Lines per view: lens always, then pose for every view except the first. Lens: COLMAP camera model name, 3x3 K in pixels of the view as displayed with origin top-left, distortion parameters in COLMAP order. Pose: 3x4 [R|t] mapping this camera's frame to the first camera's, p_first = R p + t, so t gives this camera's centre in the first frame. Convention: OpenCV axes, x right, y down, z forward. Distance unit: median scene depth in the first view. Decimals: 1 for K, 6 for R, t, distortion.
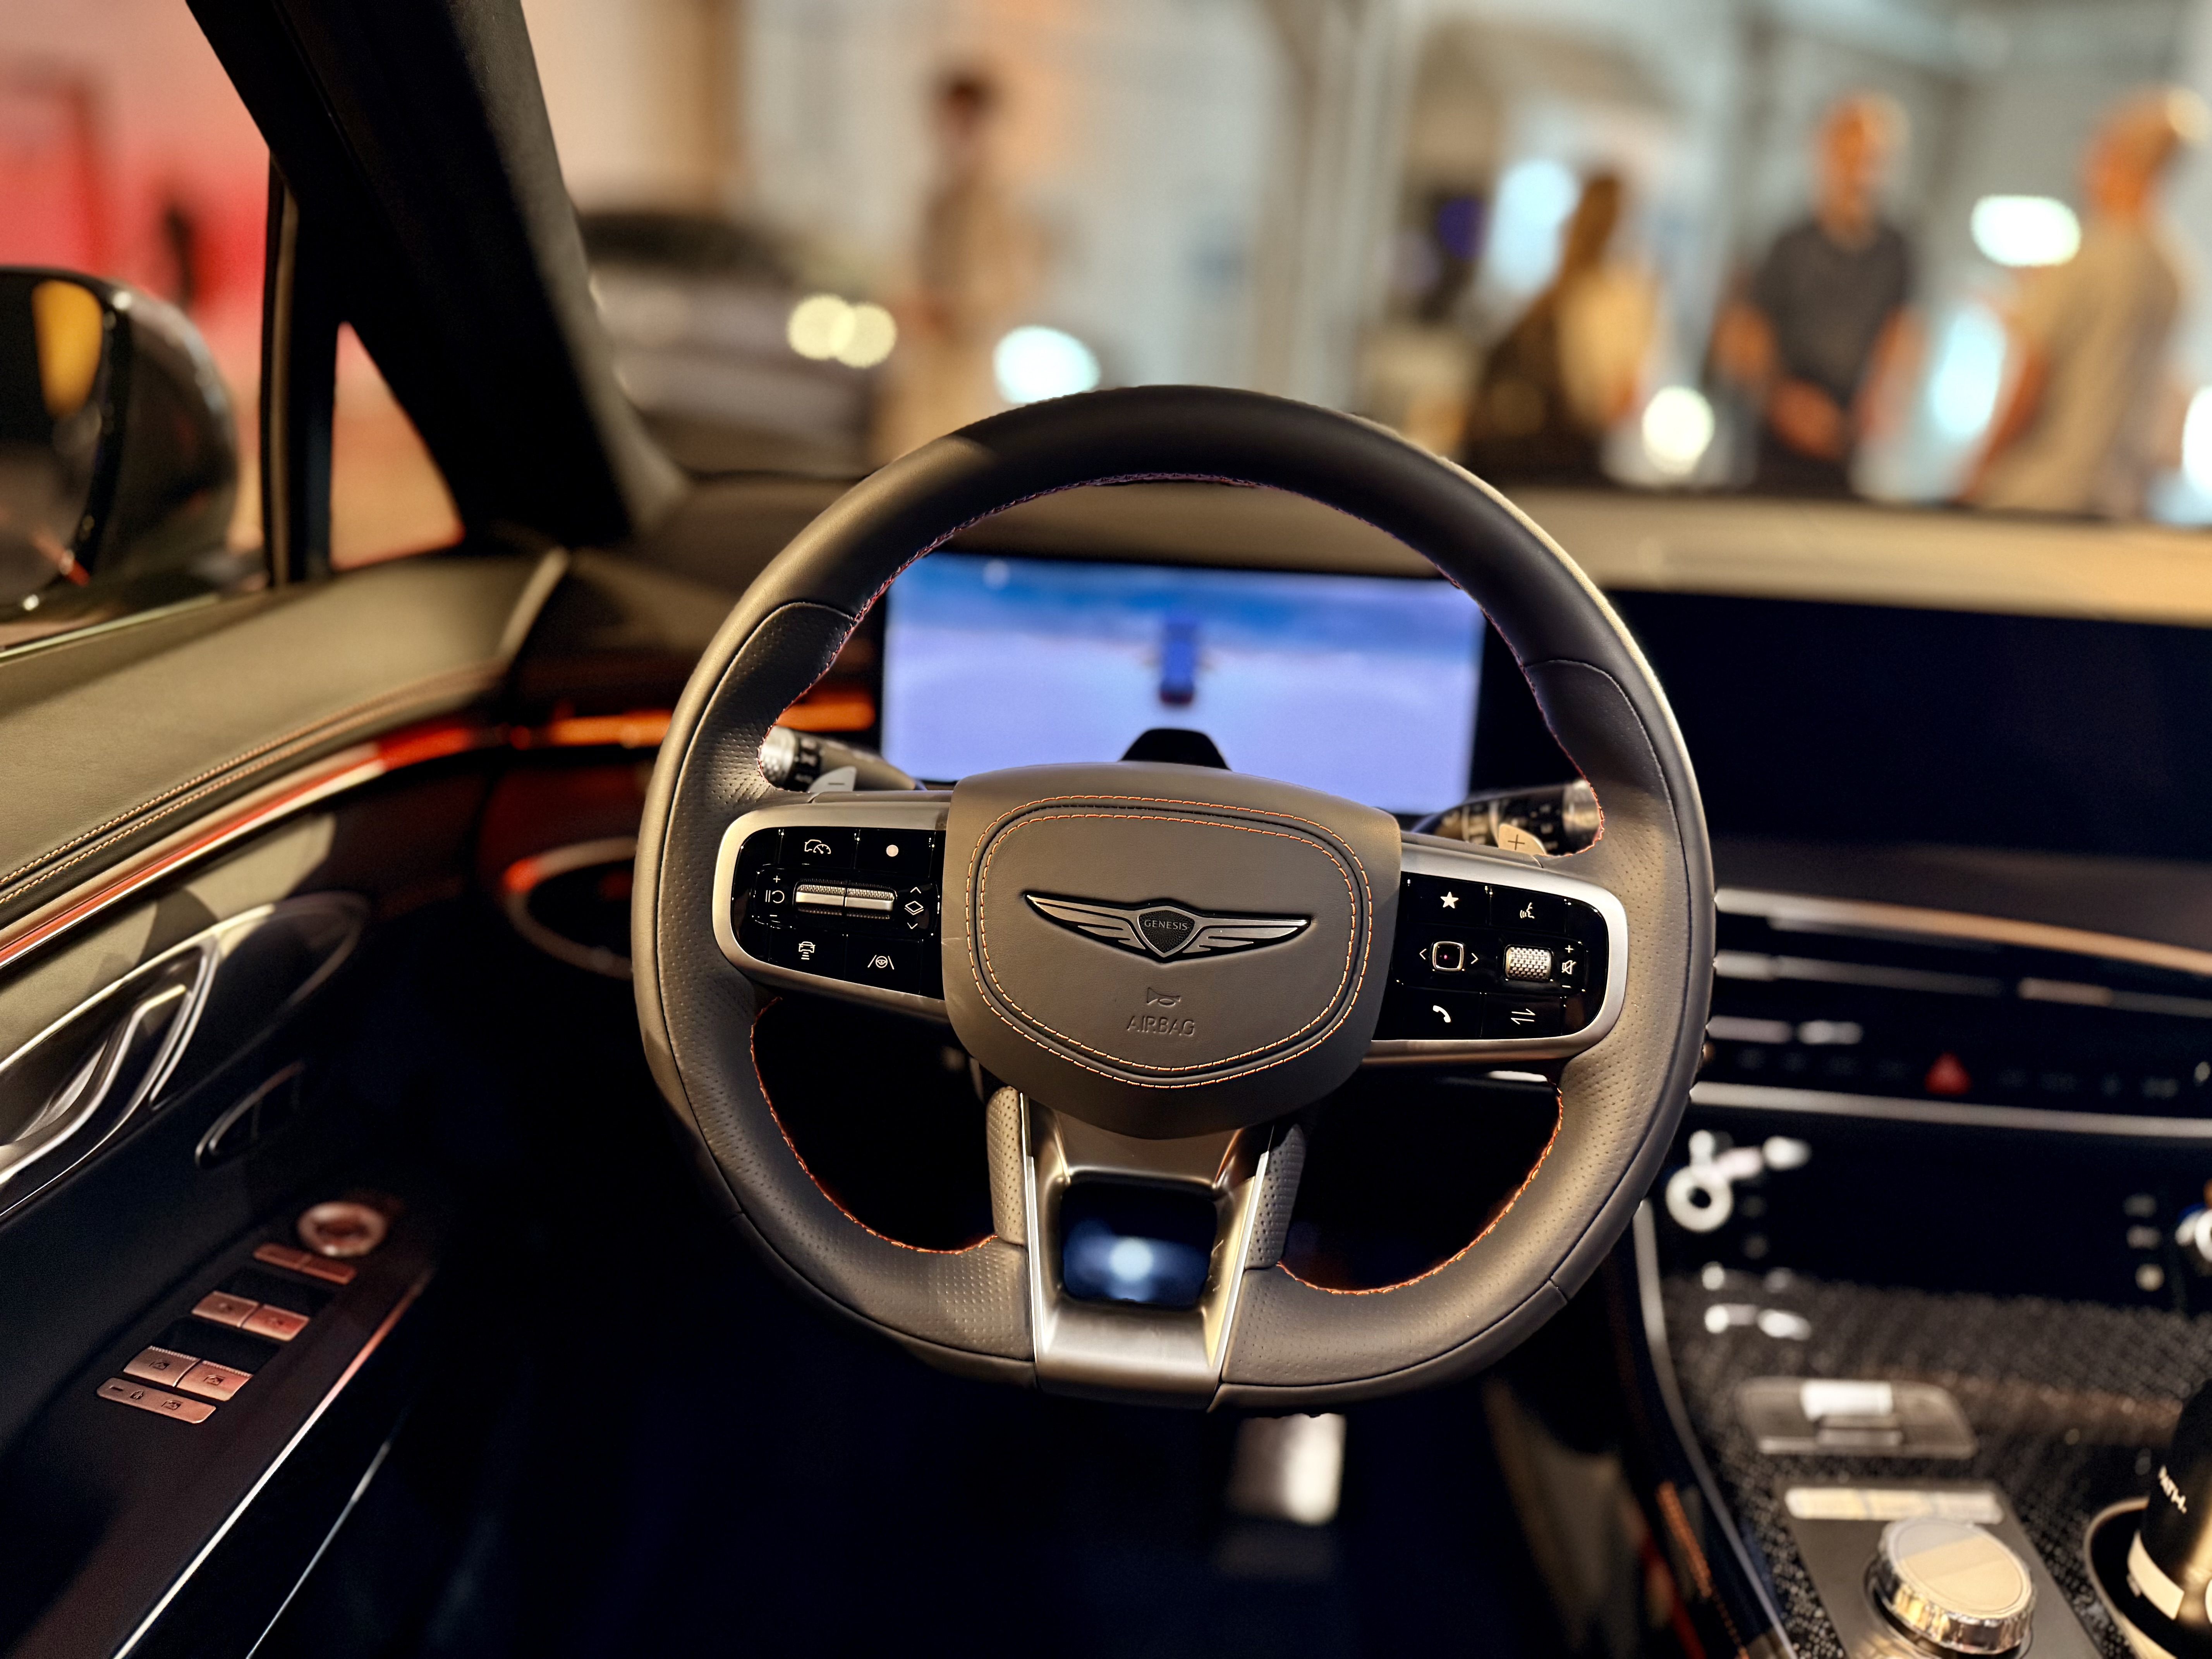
lens RADIAL K [[1578.0, 0, 1105.0], [0, 1578.0, 831.4], [0, 0, 1]] dist [0.024365, -0.051230]
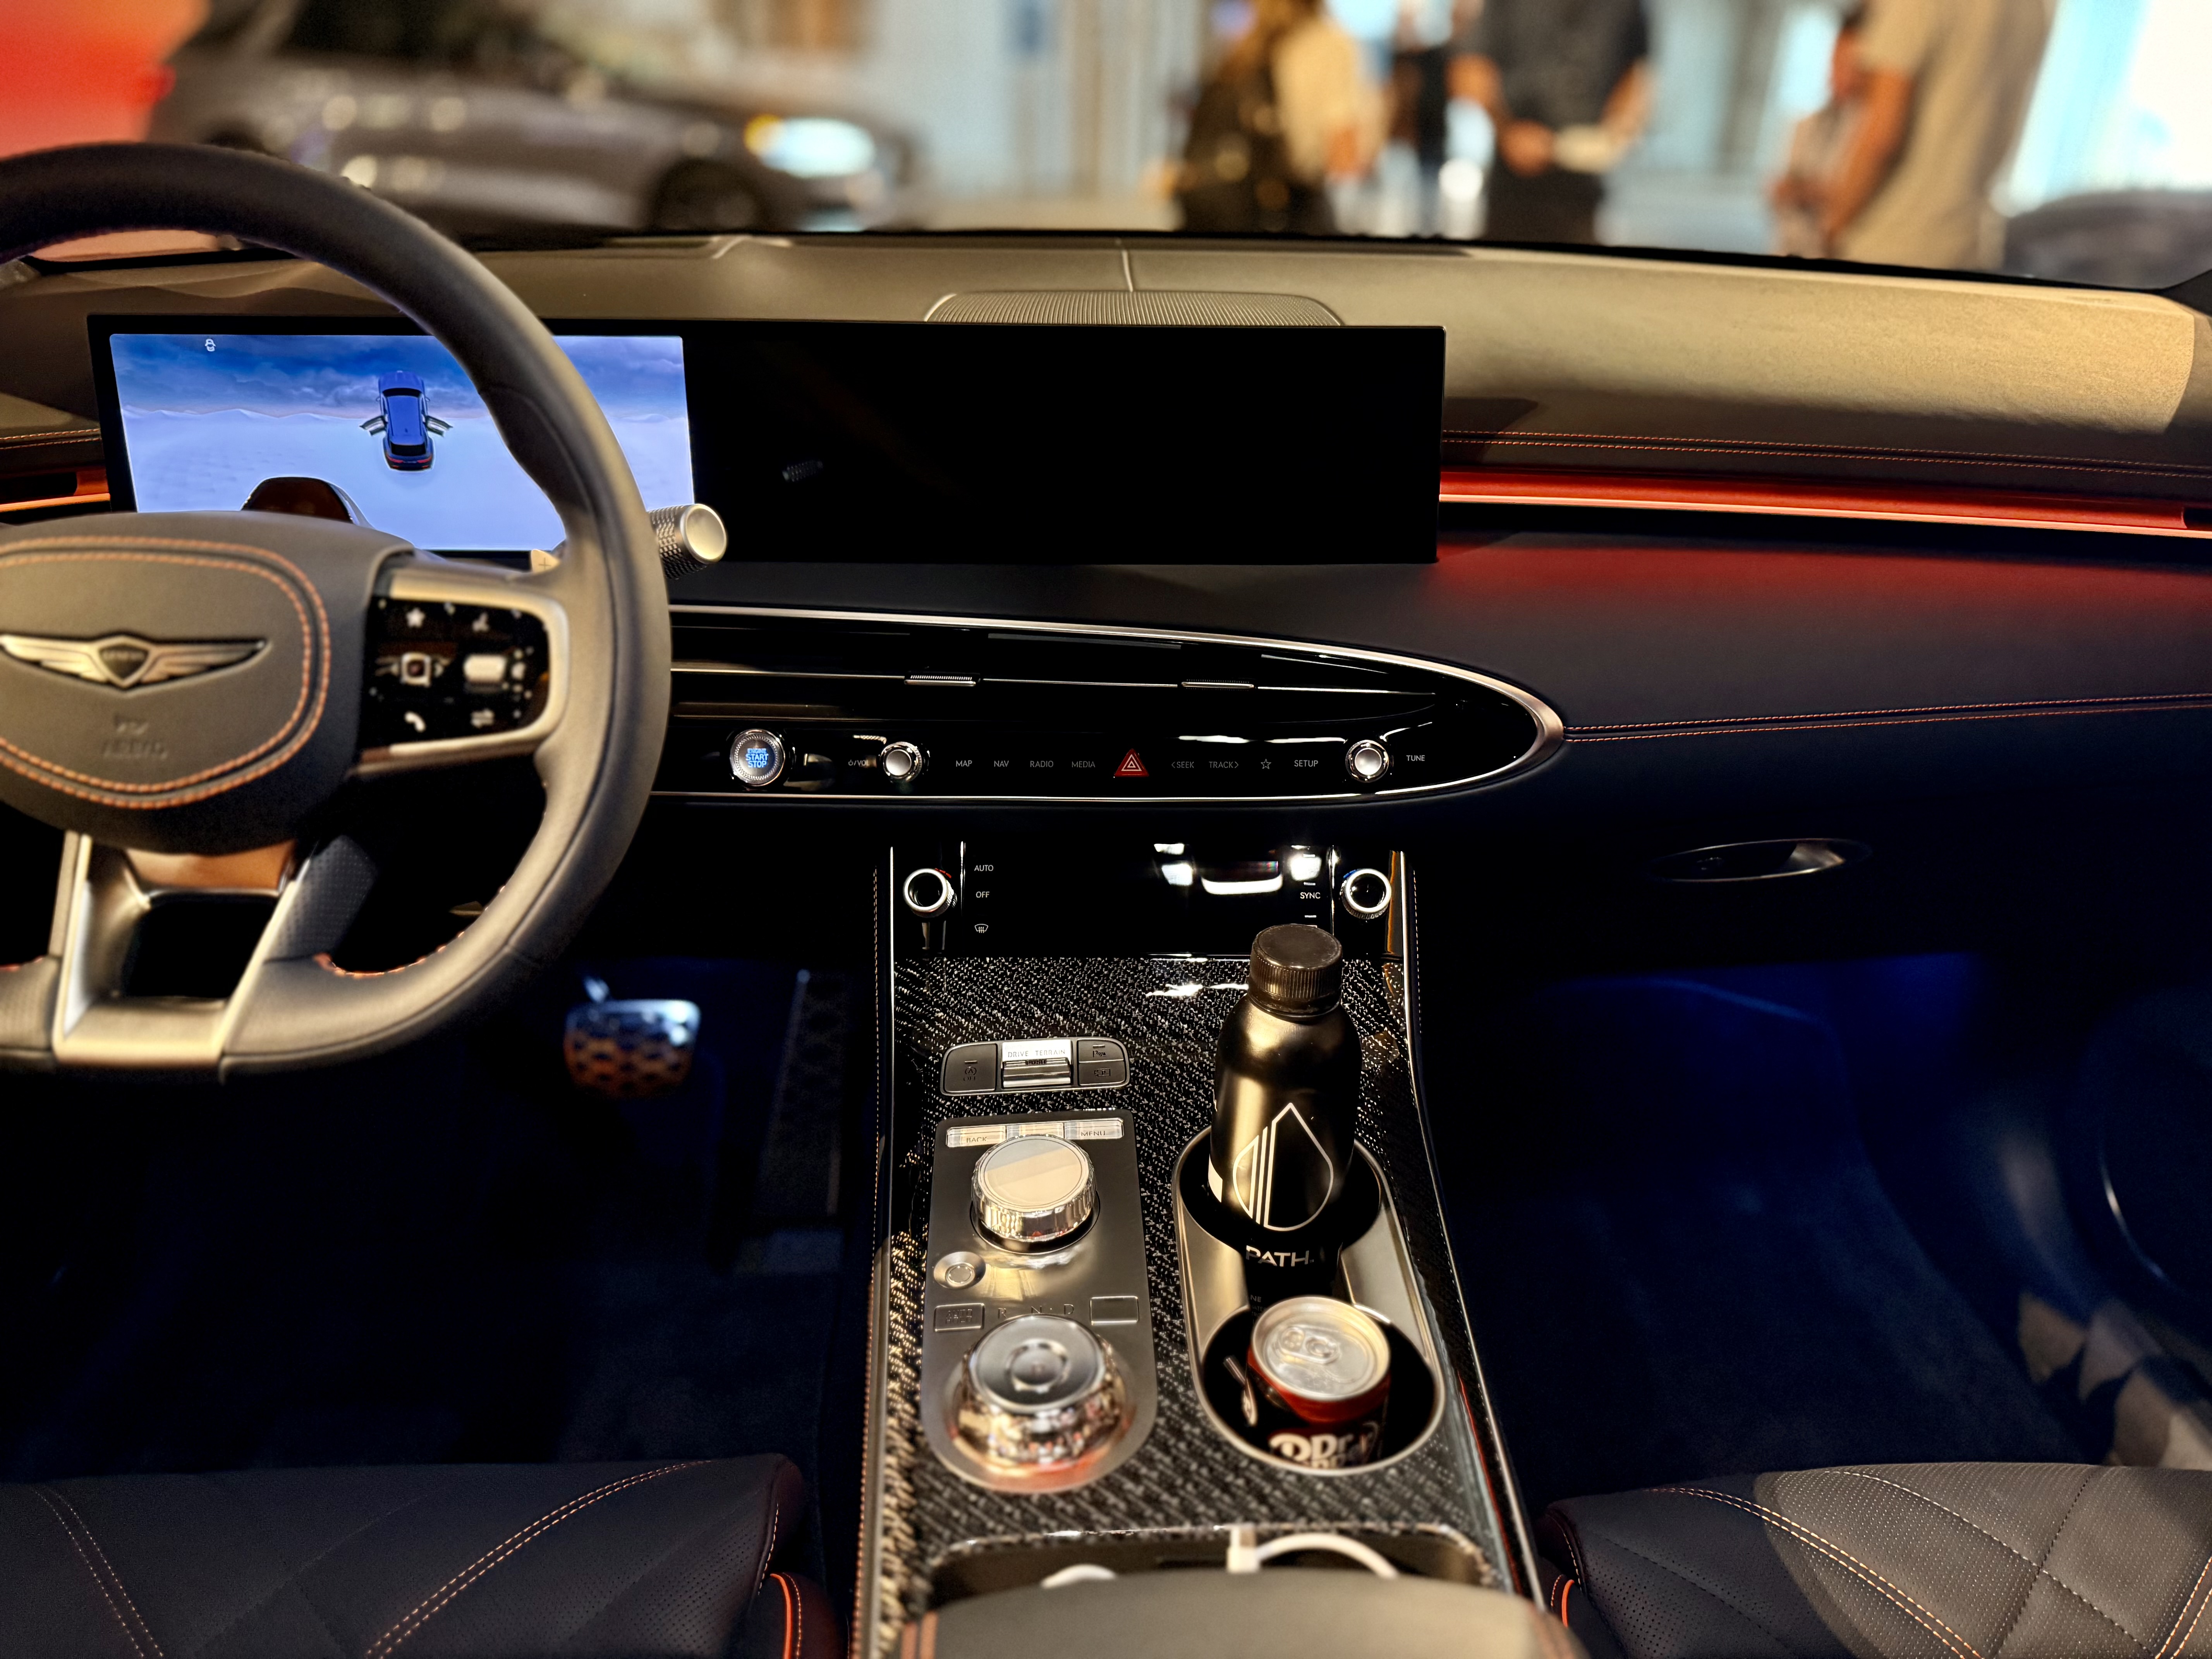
lens RADIAL K [[1578.0, 0, 1112.8], [0, 1578.0, 816.0], [0, 0, 1]] dist [0.024365, -0.051230]
pose [[0.995290, -0.072852, 0.063961, 0.613808], [0.064603, 0.990337, 0.122719, 0.075496], [-0.072283, -0.118008, 0.990378, -0.137631]]
